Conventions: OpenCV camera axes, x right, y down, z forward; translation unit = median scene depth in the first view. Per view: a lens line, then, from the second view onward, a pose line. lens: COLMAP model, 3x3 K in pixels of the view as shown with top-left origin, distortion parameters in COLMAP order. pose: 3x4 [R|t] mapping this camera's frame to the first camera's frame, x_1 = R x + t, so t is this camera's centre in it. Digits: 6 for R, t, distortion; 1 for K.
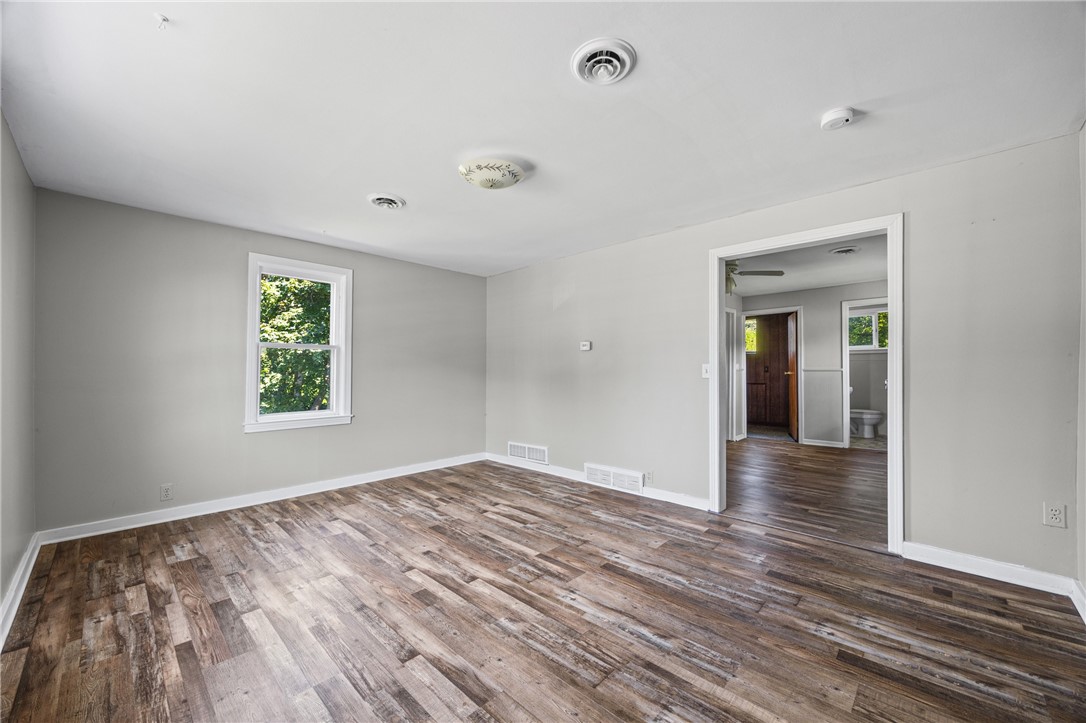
lens RADIAL K [[421.1, 0, 546.7], [0, 421.1, 368.8], [0, 0, 1]] dist [0.003047, 0.000178]
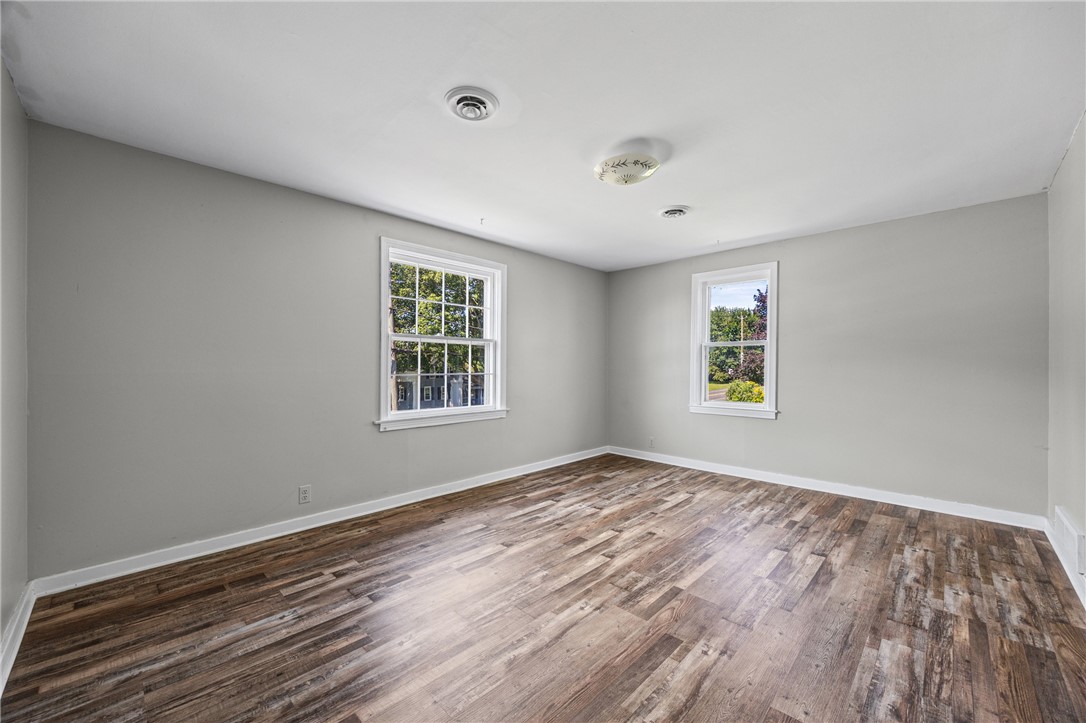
lens RADIAL K [[421.1, 0, 541.7], [0, 421.1, 357.0], [0, 0, 1]] dist [0.003047, 0.000178]
pose [[-0.019073, -0.019276, -0.999632, 0.771135], [0.004358, 0.999803, -0.019362, 0.005320], [0.999809, -0.004726, -0.018985, 0.710241]]
